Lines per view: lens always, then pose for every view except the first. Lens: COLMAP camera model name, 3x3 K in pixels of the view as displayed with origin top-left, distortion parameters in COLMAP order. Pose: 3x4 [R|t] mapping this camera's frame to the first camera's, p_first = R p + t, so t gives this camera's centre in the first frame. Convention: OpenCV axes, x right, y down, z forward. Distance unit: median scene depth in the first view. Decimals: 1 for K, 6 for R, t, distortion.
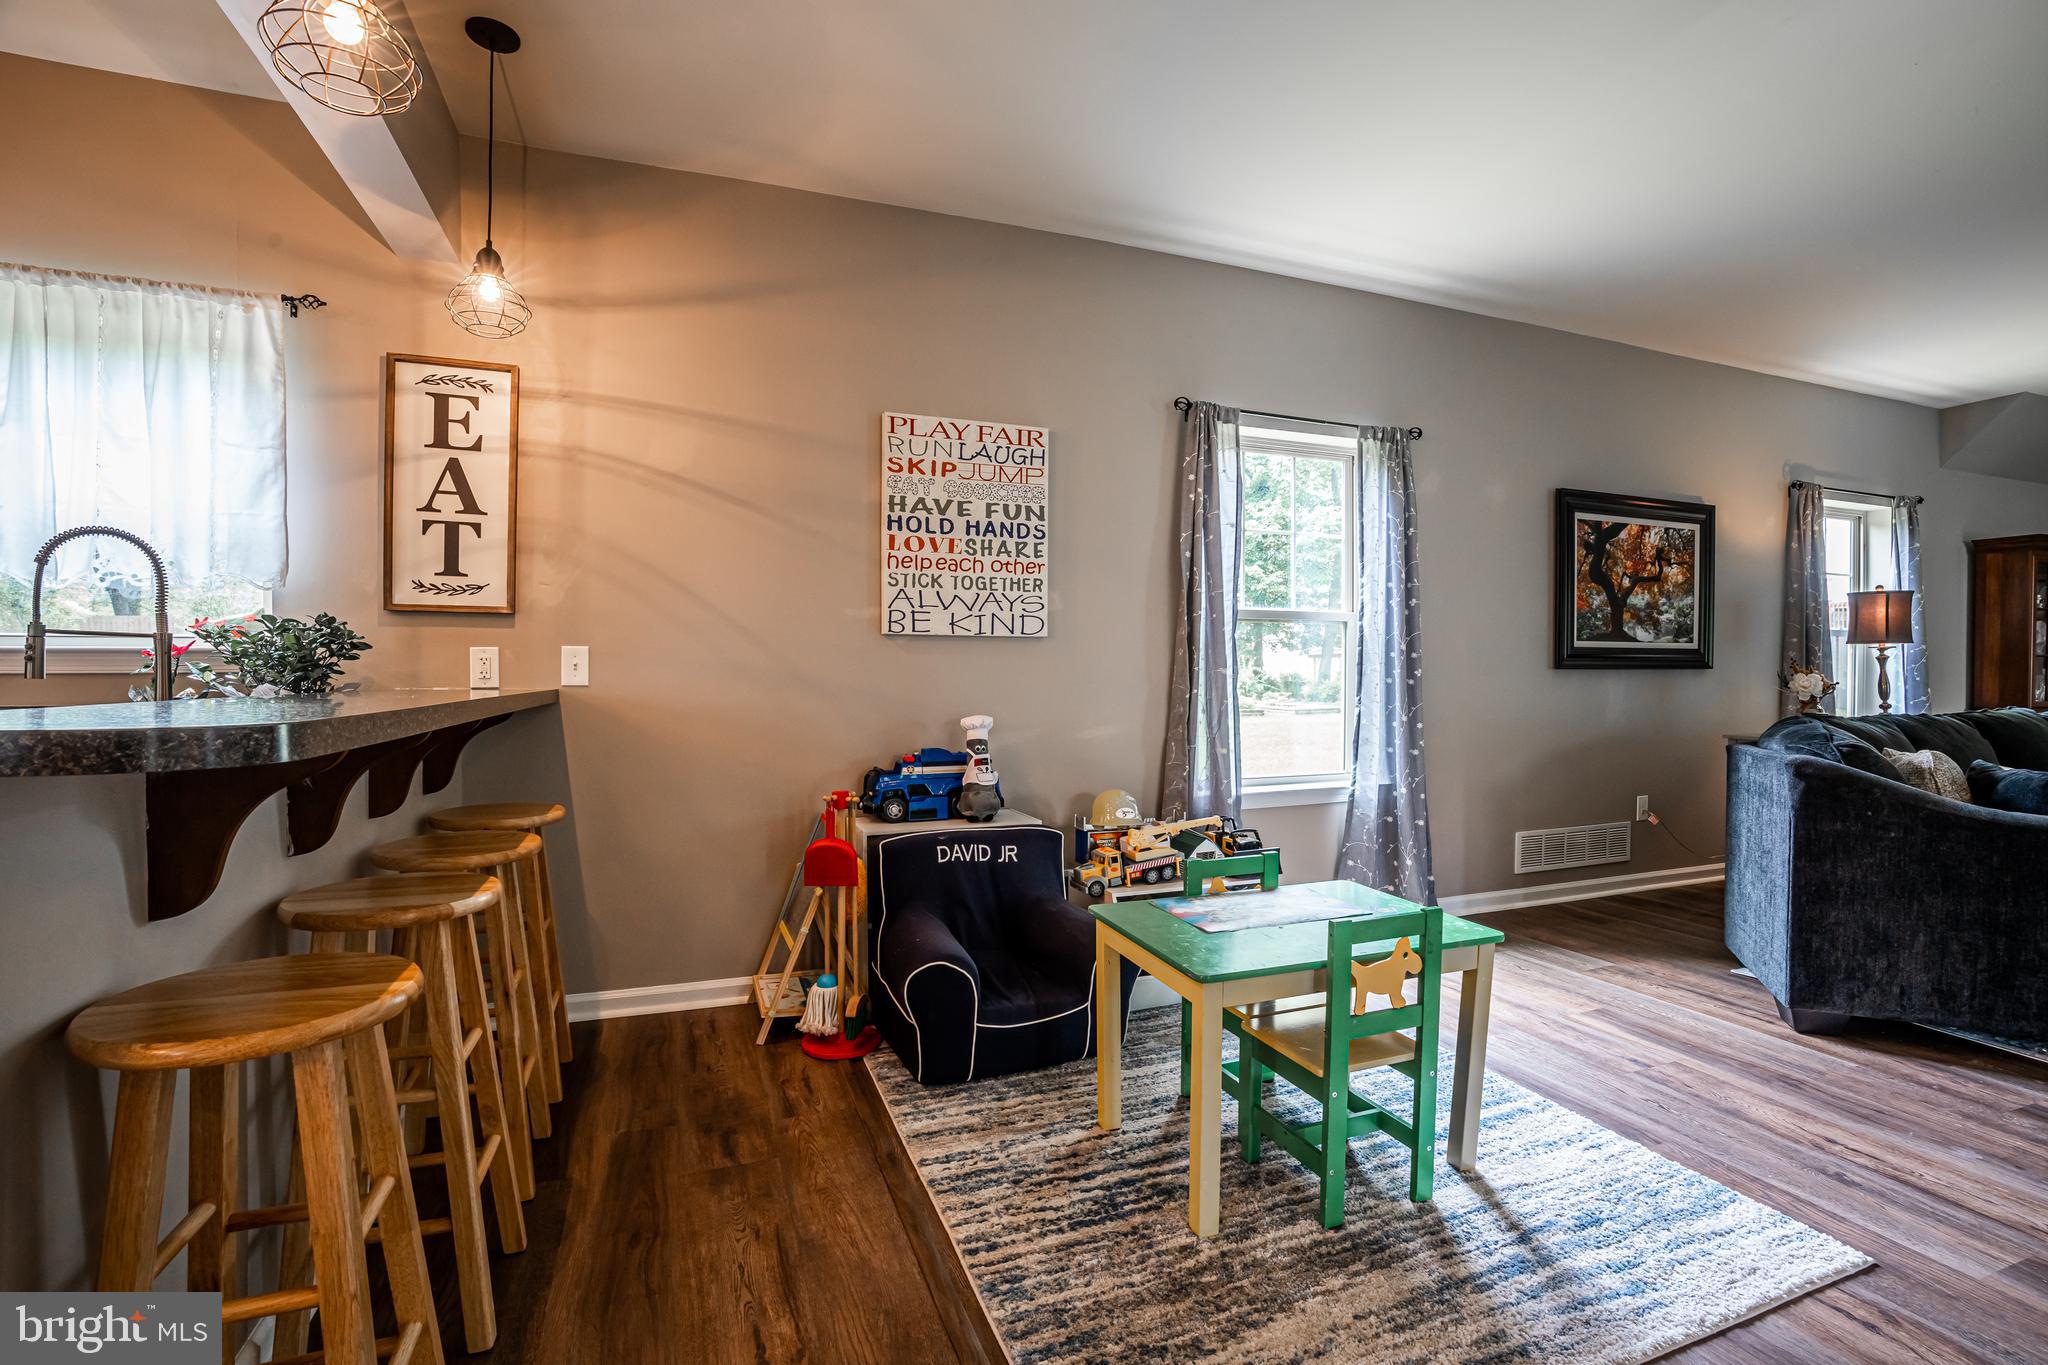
lens RADIAL K [[934.9, 0, 1021.9], [0, 934.9, 684.8], [0, 0, 1]] dist [-0.071638, 0.028190]
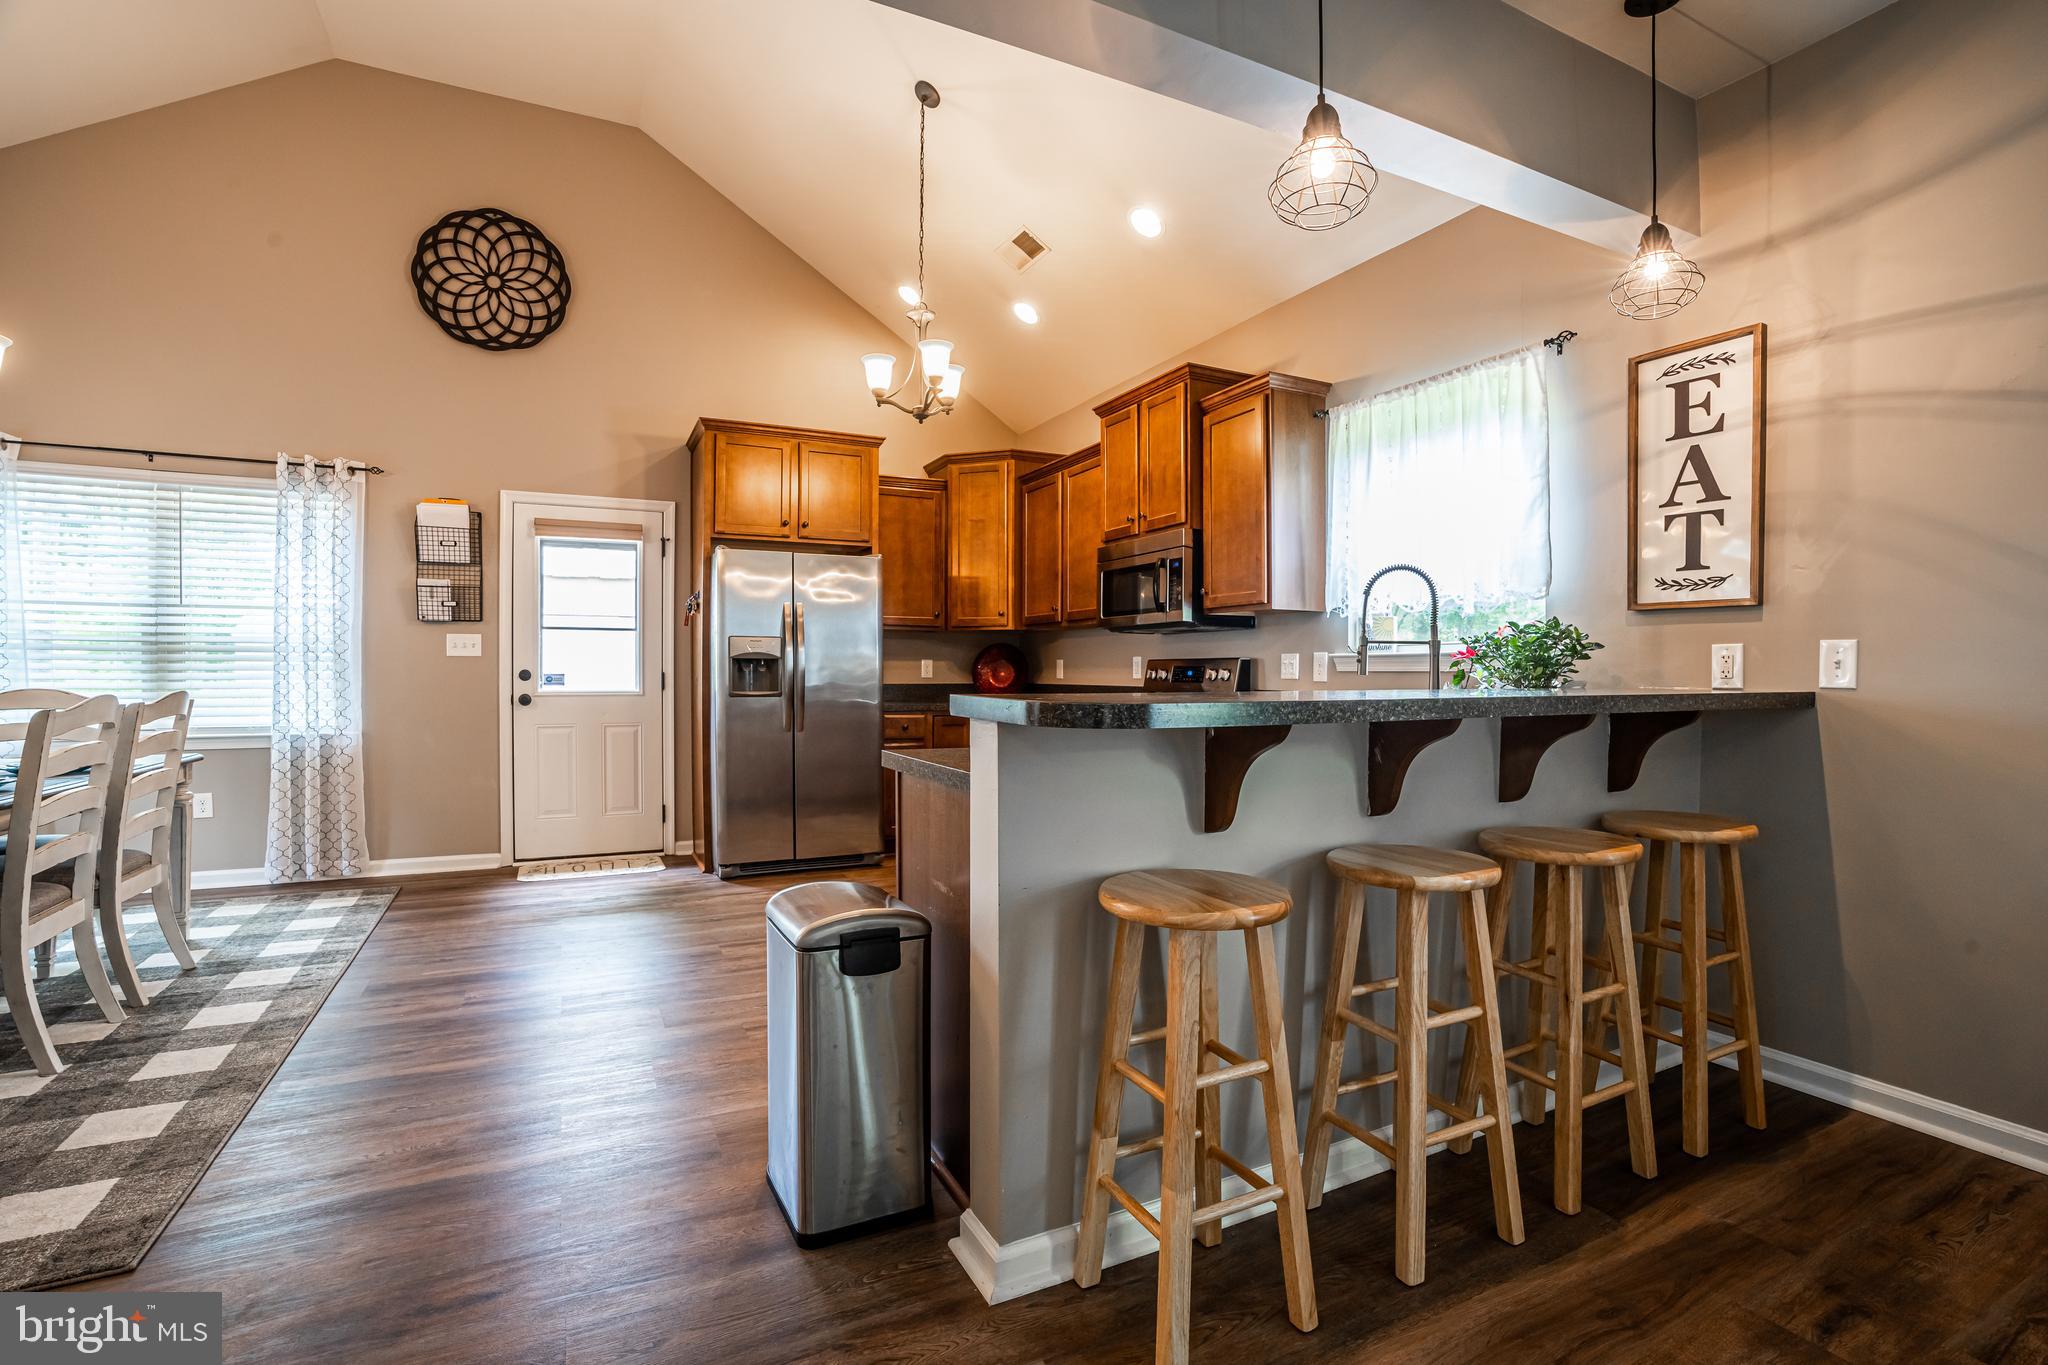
lens RADIAL K [[934.9, 0, 1021.9], [0, 934.9, 684.8], [0, 0, 1]] dist [-0.071638, 0.028190]
pose [[0.099345, 0.016640, -0.994914, 0.209460], [-0.015006, 0.999772, 0.015223, -0.003038], [0.994940, 0.013418, 0.099572, 0.179829]]
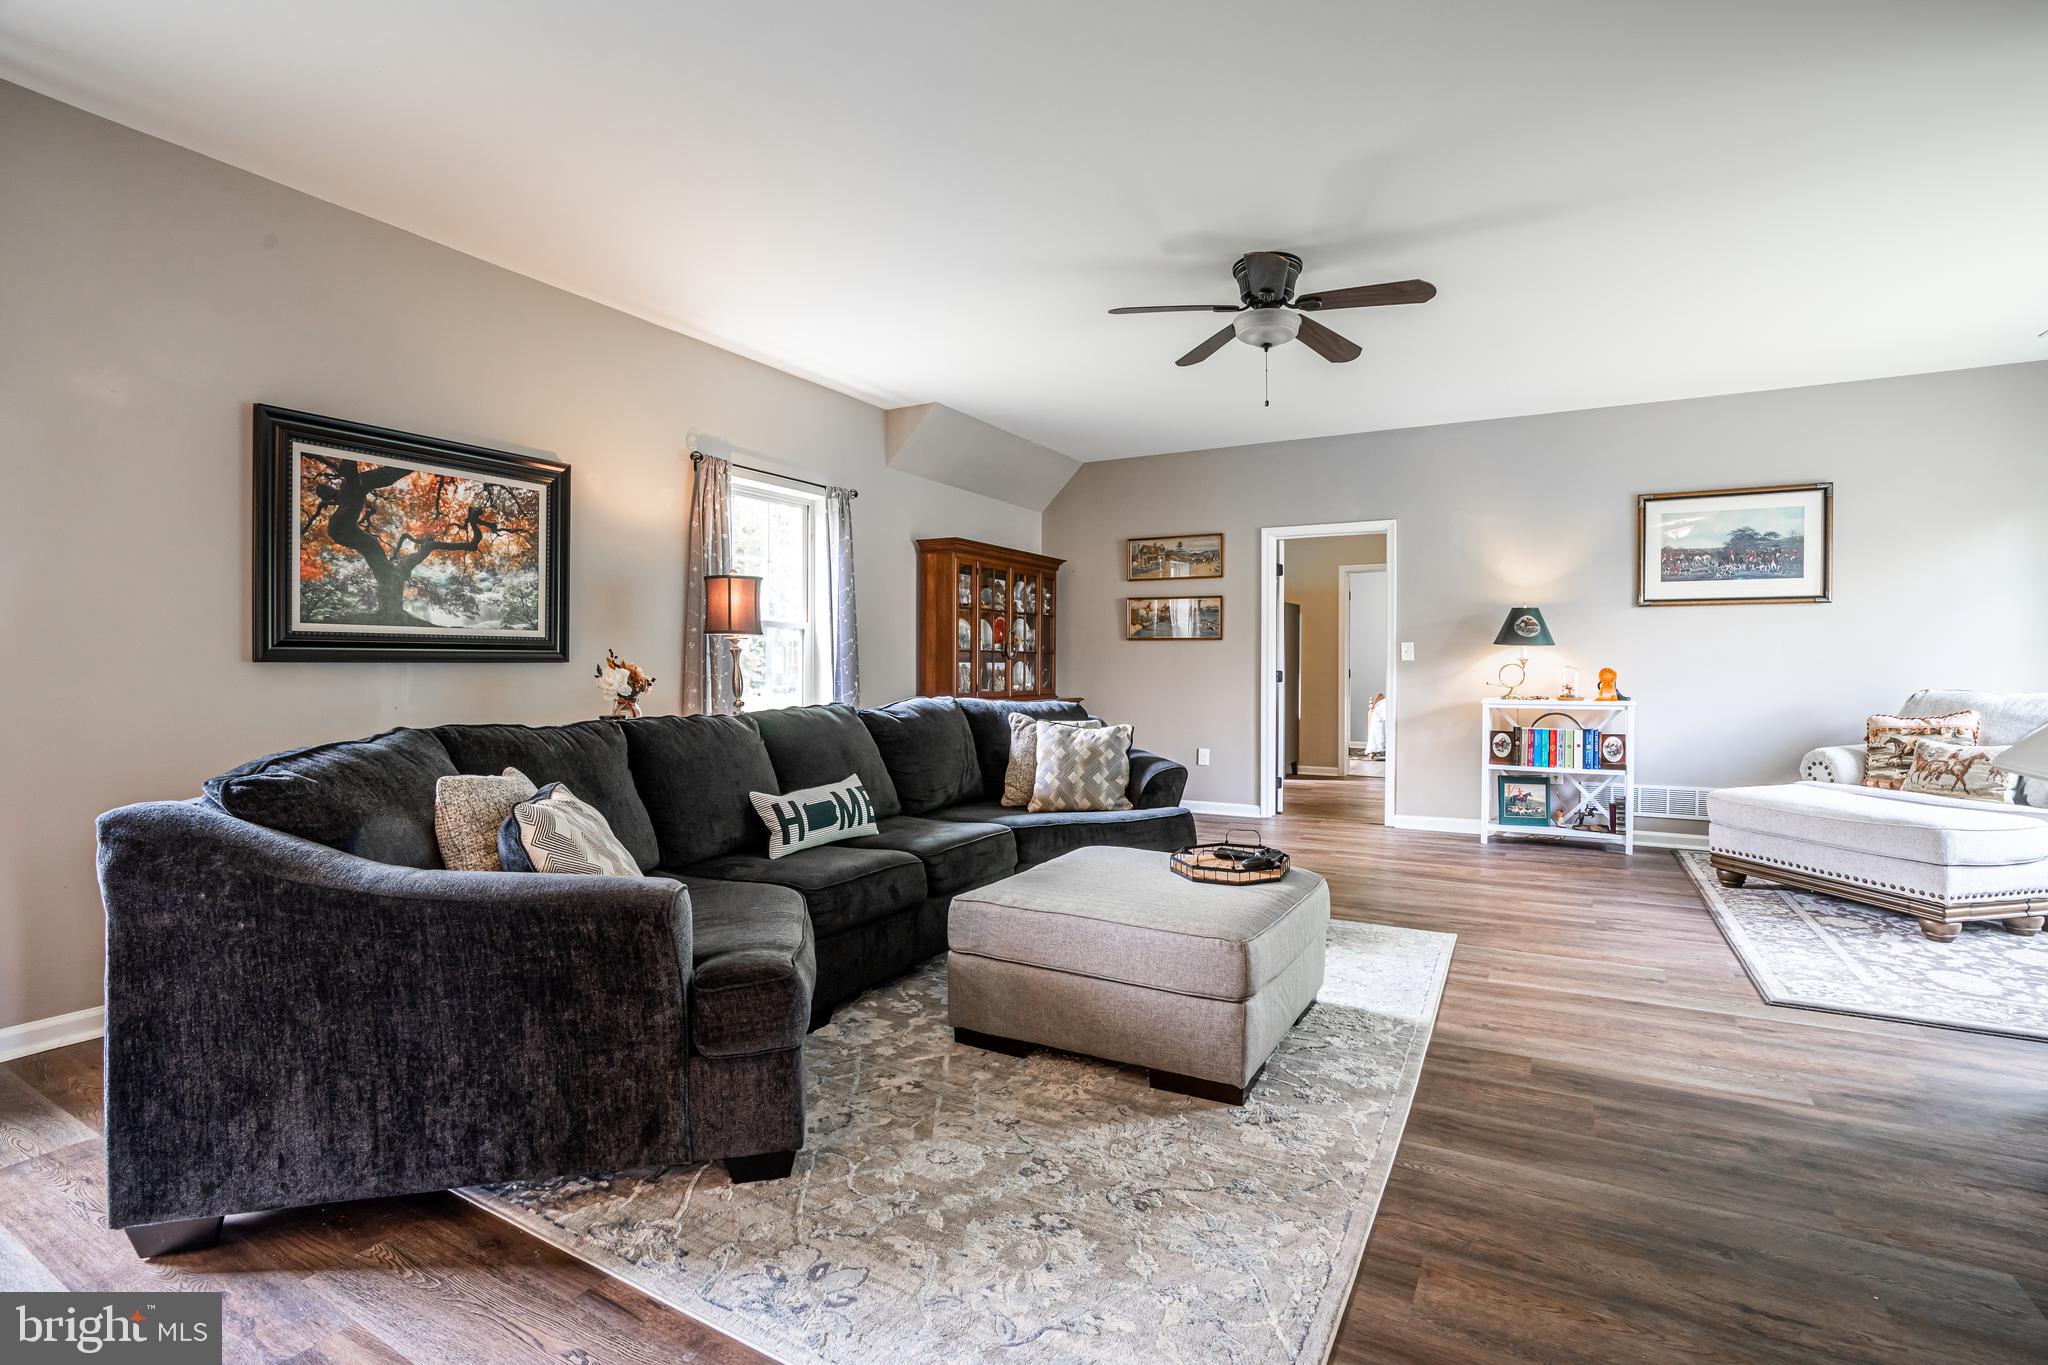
lens RADIAL K [[932.9, 0, 1015.7], [0, 932.9, 674.2], [0, 0, 1]] dist [-0.067617, 0.026024]
pose [[0.776881, -0.005889, 0.629620, 0.810415], [0.008064, 0.999967, -0.000597, -0.004155], [-0.629596, 0.005541, 0.776903, 0.133724]]
